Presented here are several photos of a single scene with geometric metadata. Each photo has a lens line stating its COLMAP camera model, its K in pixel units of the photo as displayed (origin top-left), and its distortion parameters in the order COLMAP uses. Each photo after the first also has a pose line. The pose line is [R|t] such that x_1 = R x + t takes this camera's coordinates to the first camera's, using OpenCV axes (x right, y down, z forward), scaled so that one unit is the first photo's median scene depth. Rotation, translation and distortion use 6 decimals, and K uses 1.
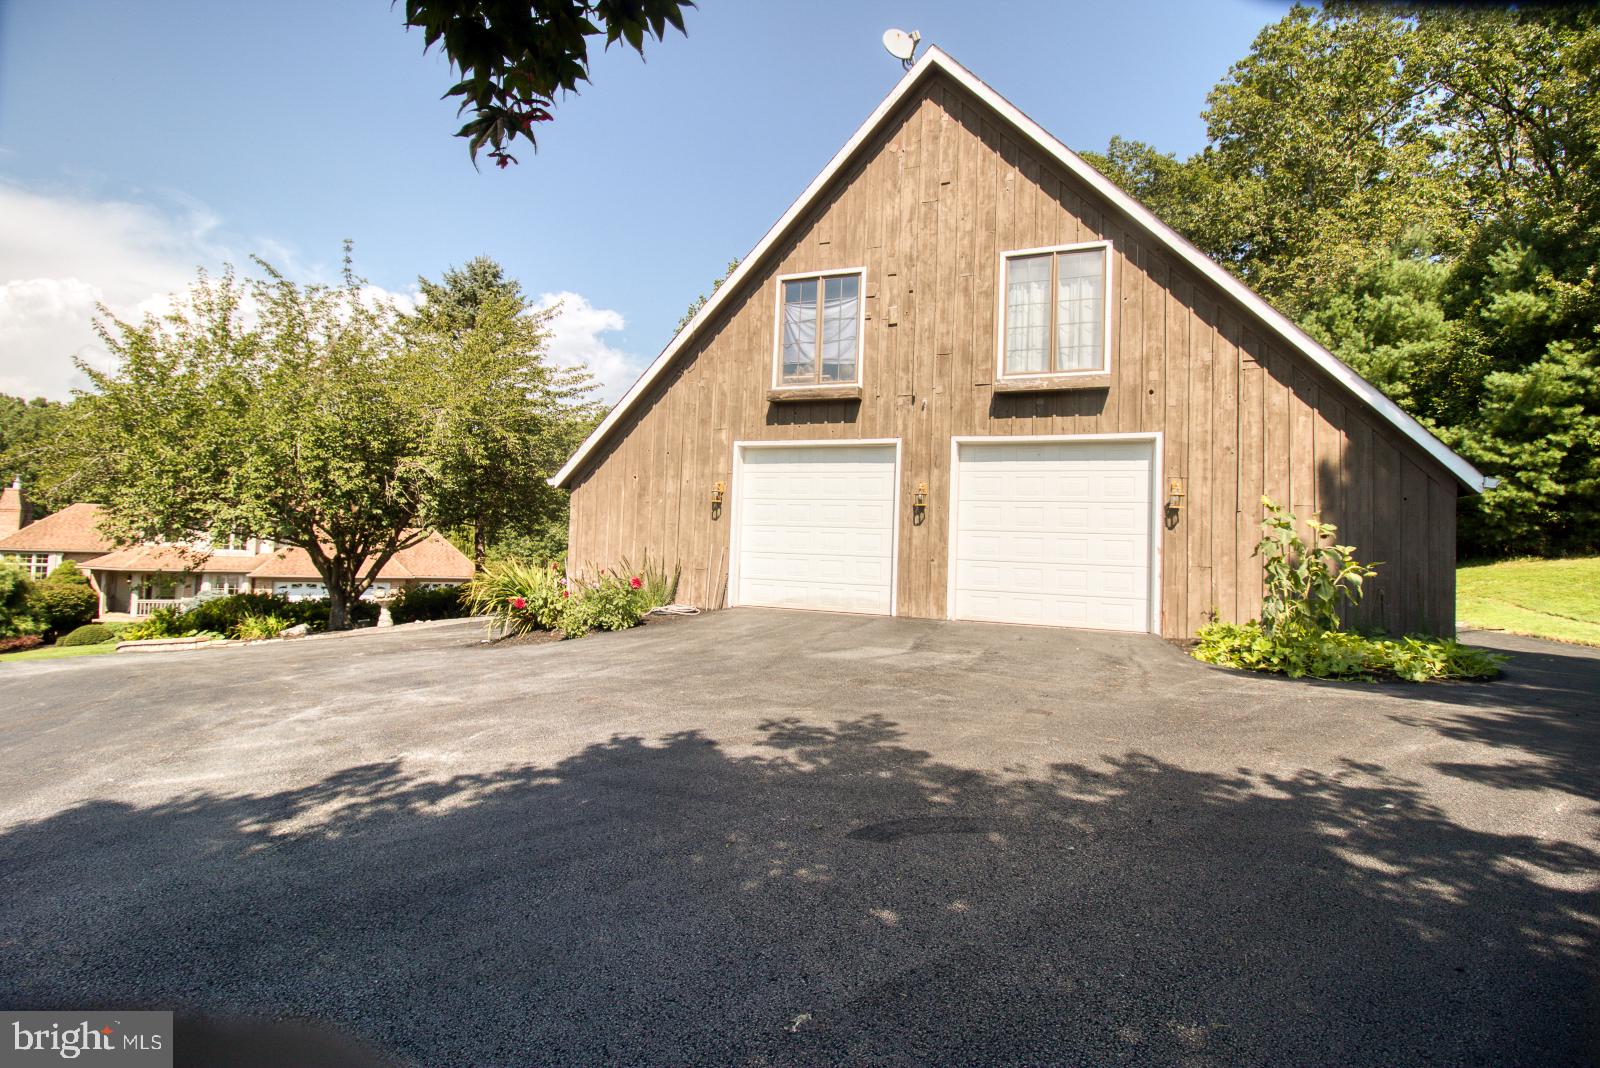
lens RADIAL K [[747.8, 0, 803.4], [0, 747.8, 517.4], [0, 0, 1]] dist [0.001052, -0.013509]
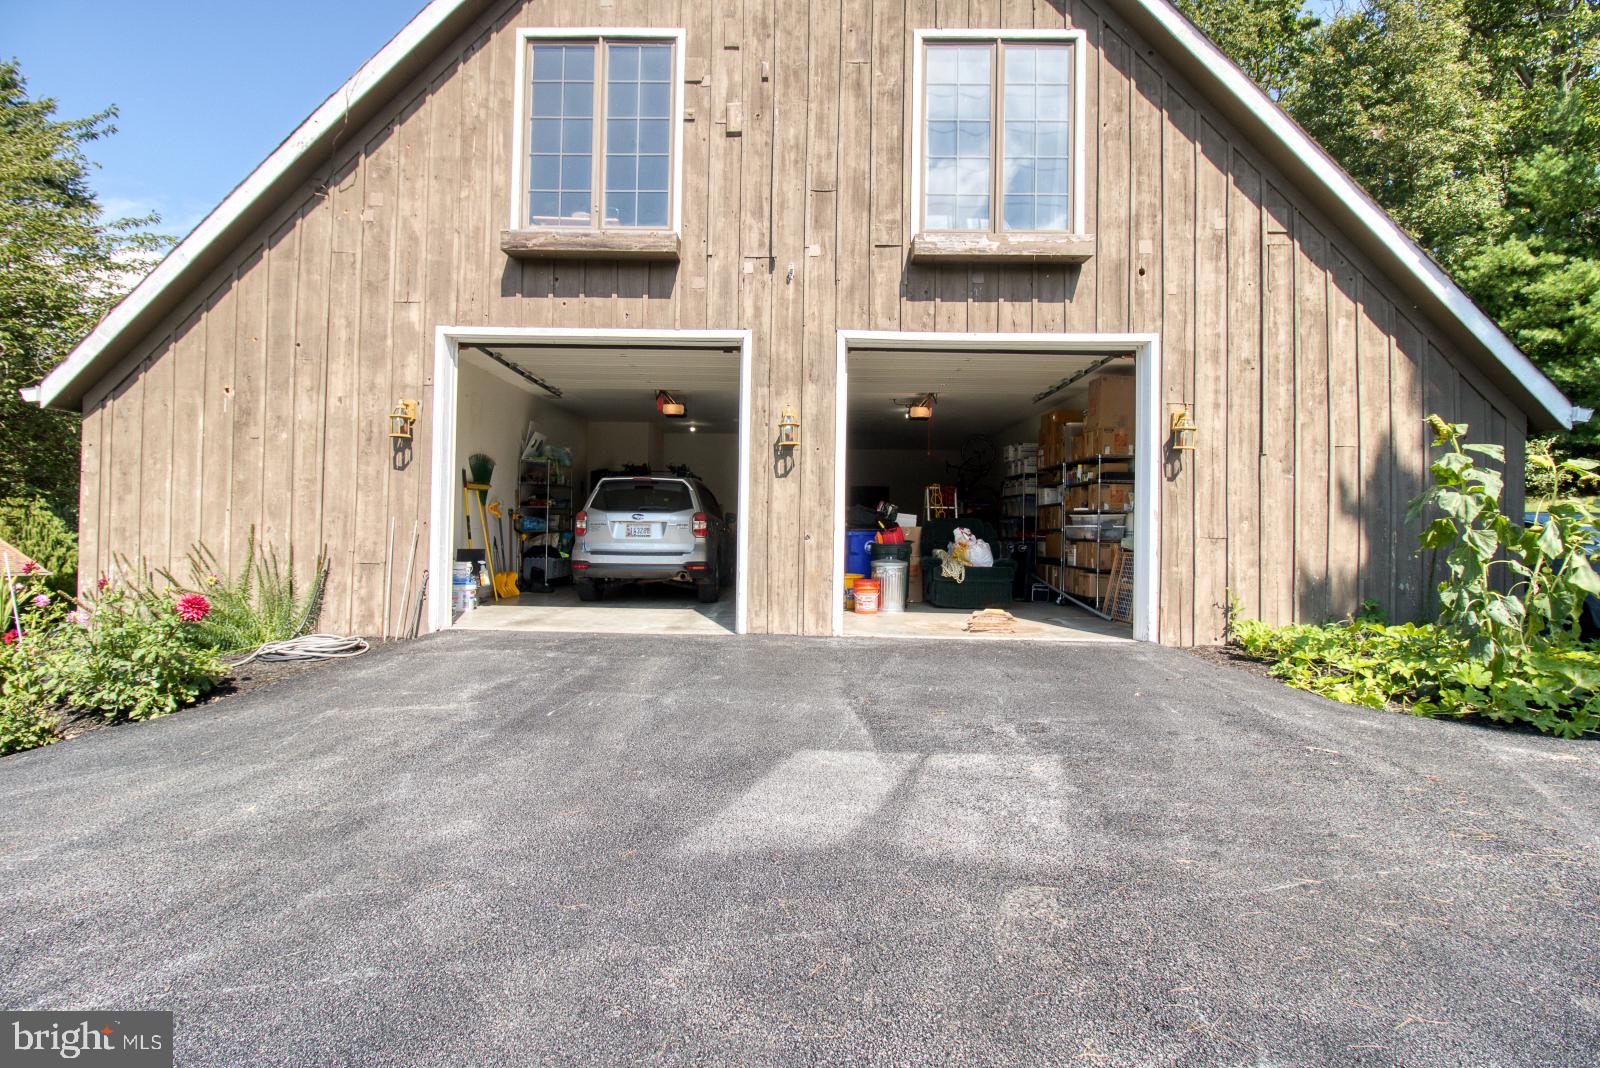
lens RADIAL K [[747.8, 0, 803.4], [0, 747.8, 517.4], [0, 0, 1]] dist [0.001052, -0.013509]
pose [[0.936547, -0.015357, 0.350206, -0.038641], [0.002791, 0.999335, 0.036358, 0.019593], [-0.350532, -0.033073, 0.935967, 0.436895]]
